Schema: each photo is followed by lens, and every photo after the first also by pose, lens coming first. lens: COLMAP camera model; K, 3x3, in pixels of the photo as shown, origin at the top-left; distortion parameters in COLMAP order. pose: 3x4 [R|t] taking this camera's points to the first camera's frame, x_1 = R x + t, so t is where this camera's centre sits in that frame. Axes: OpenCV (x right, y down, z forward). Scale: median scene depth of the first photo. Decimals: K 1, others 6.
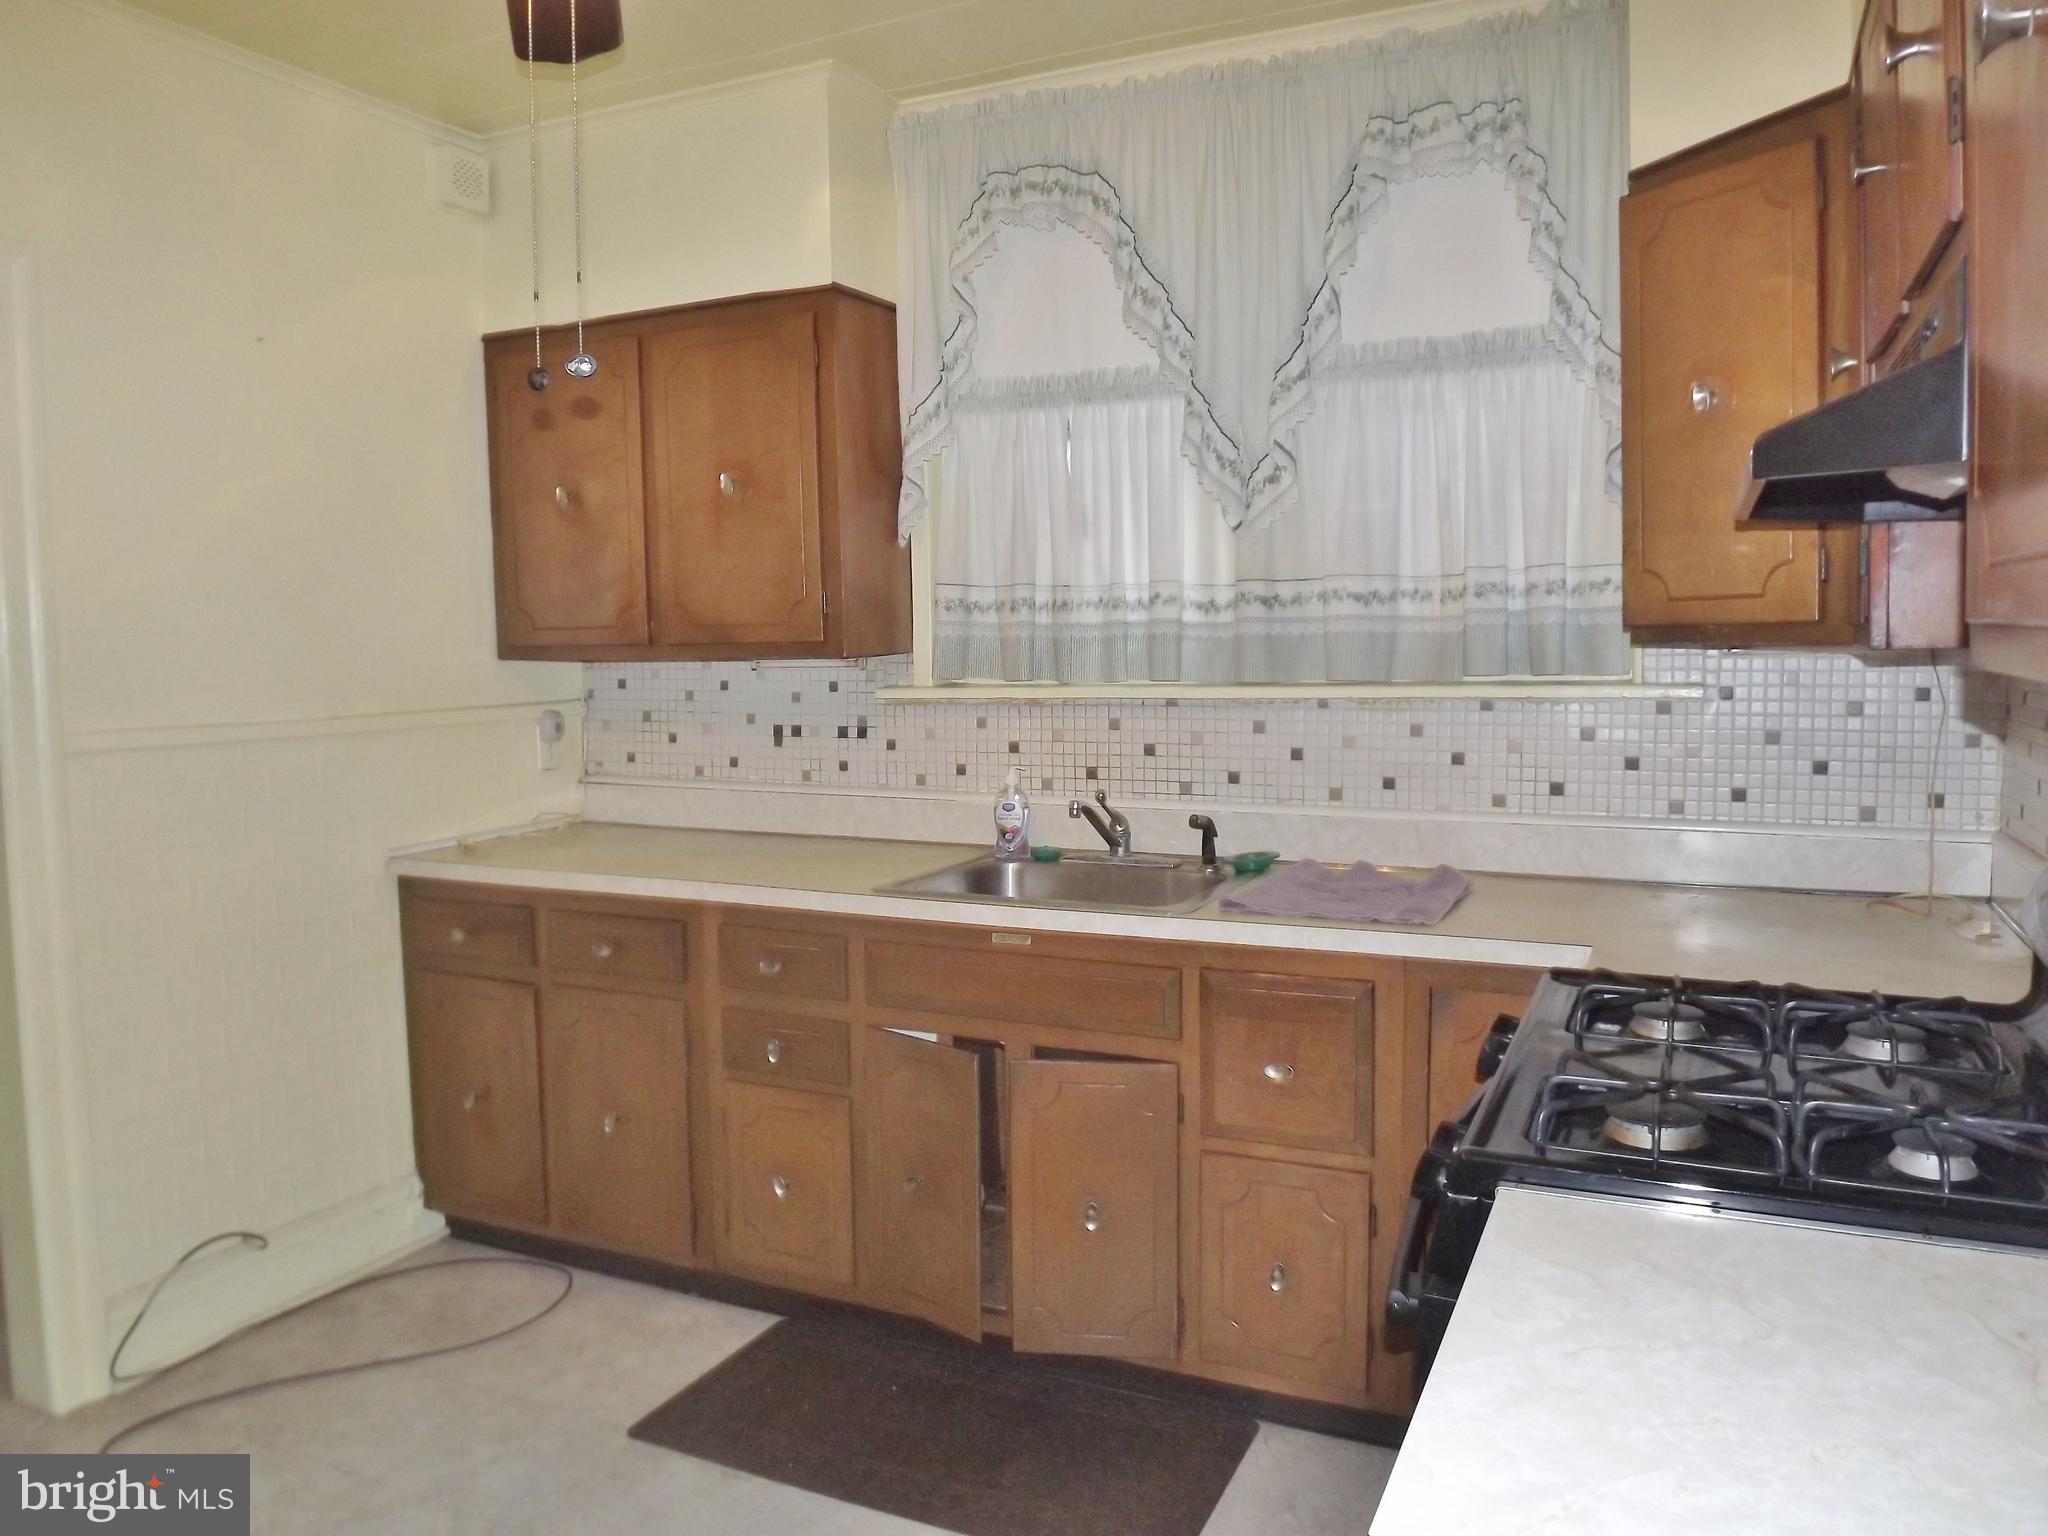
lens RADIAL K [[1505.0, 0, 1030.4], [0, 1505.0, 775.1], [0, 0, 1]] dist [-0.059892, 0.010480]
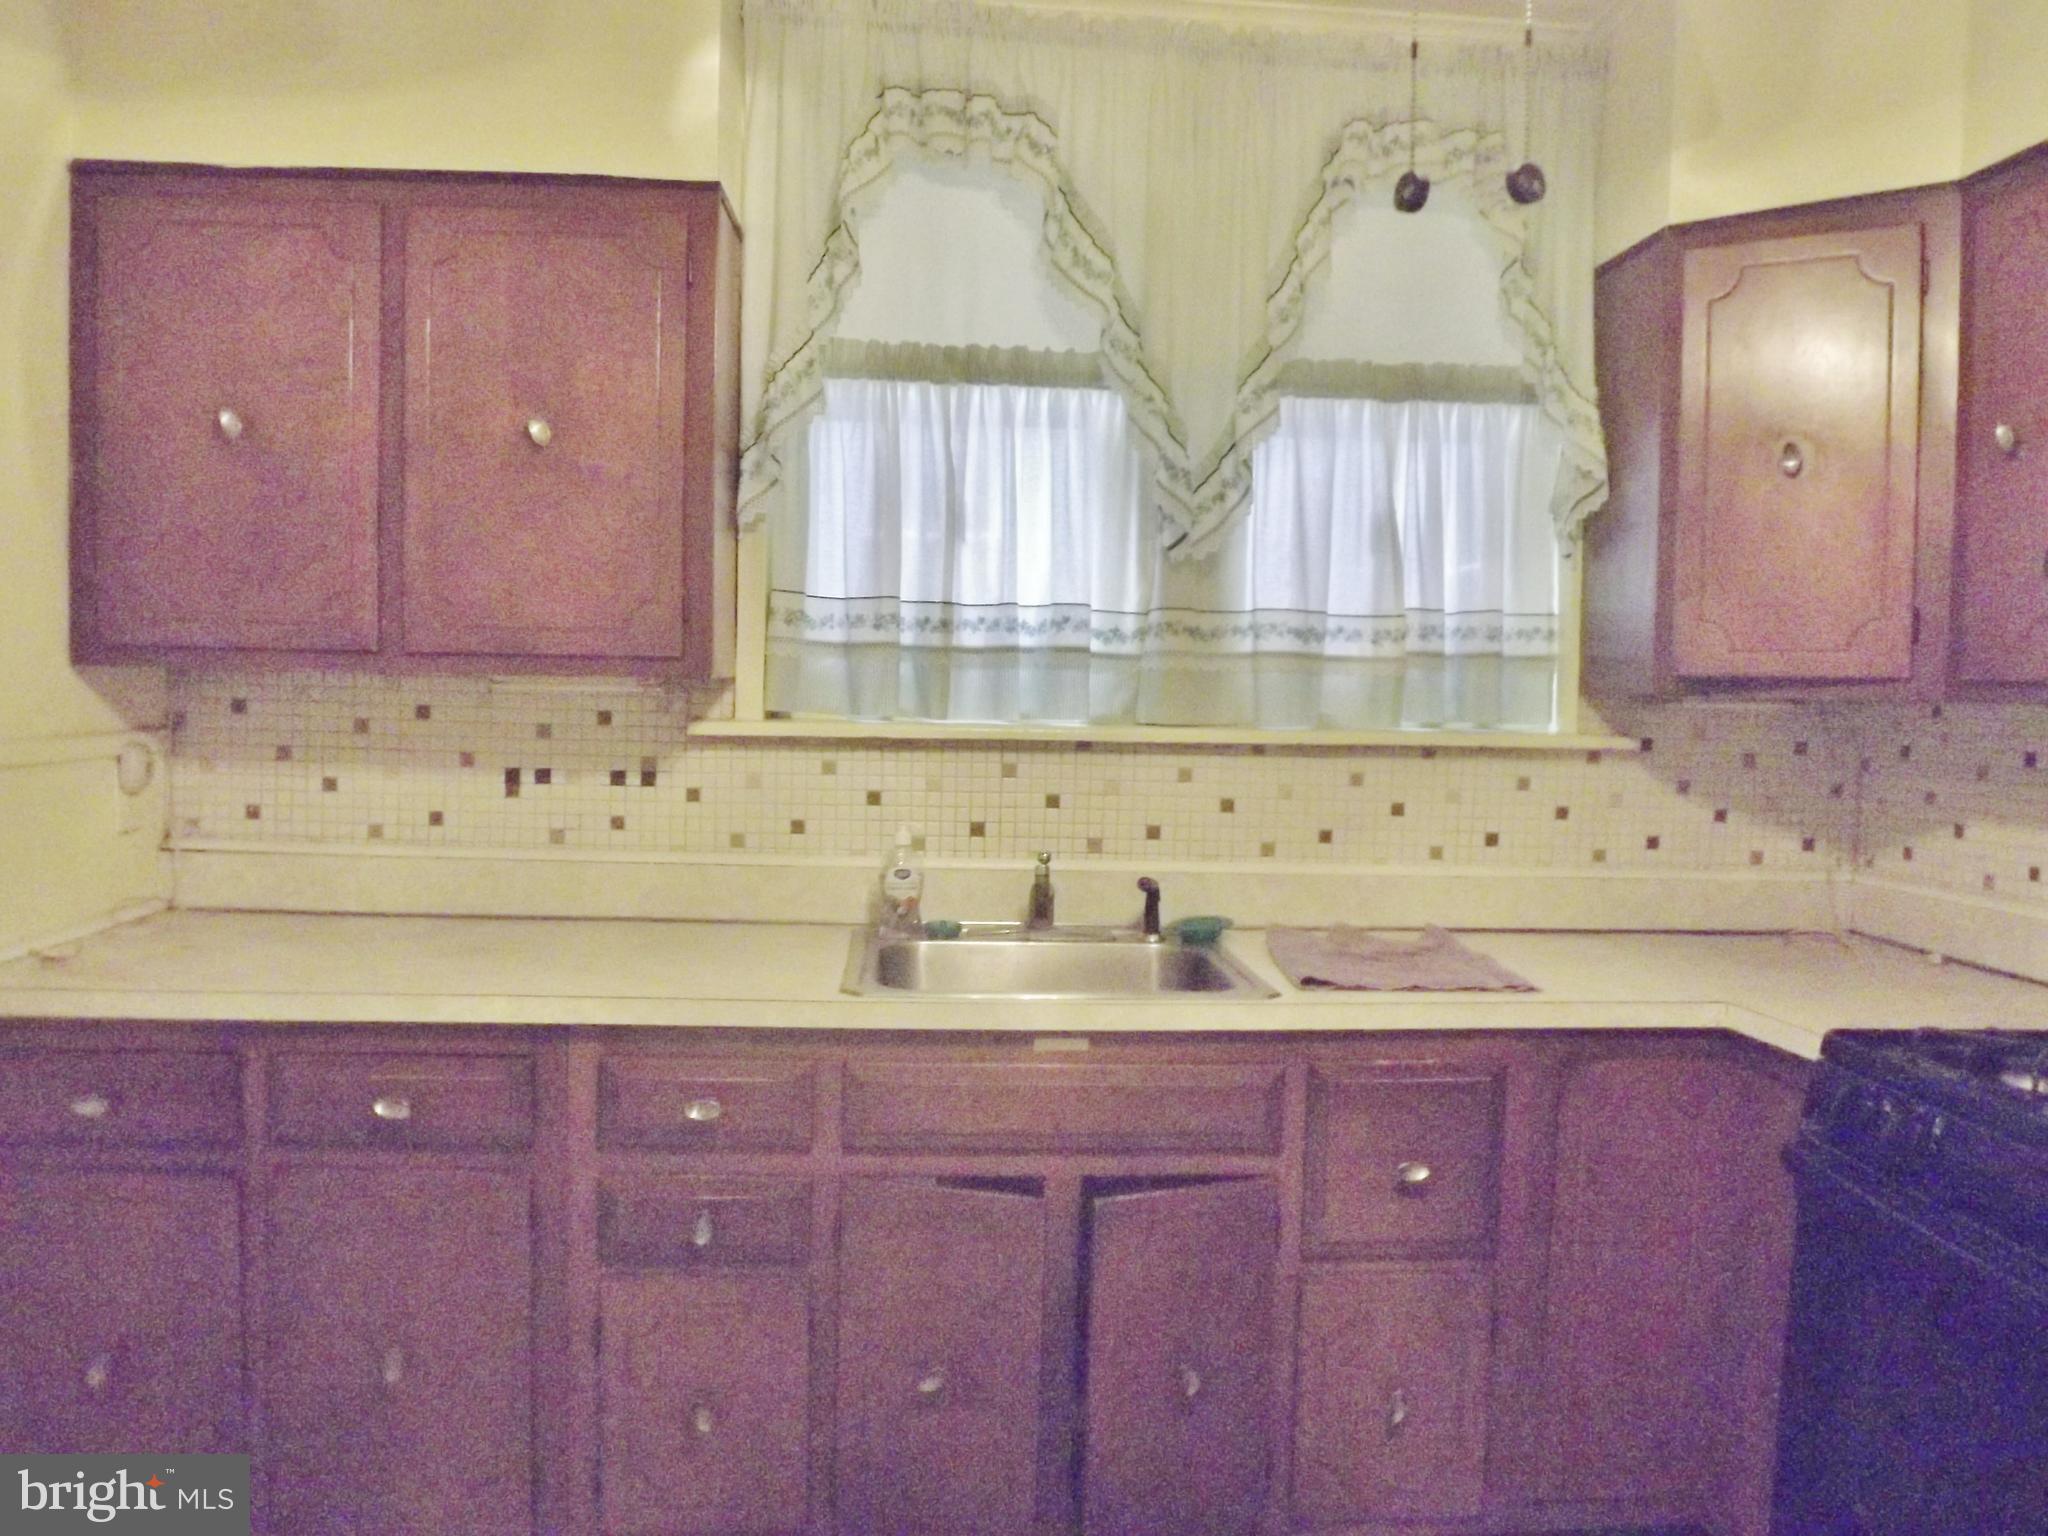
lens RADIAL K [[1505.0, 0, 1029.7], [0, 1505.0, 767.6], [0, 0, 1]] dist [-0.059892, 0.010480]
pose [[0.861758, 0.006192, 0.507282, -0.381697], [0.008834, 0.999591, -0.027208, -0.012901], [-0.507242, 0.027928, 0.861351, 0.291640]]
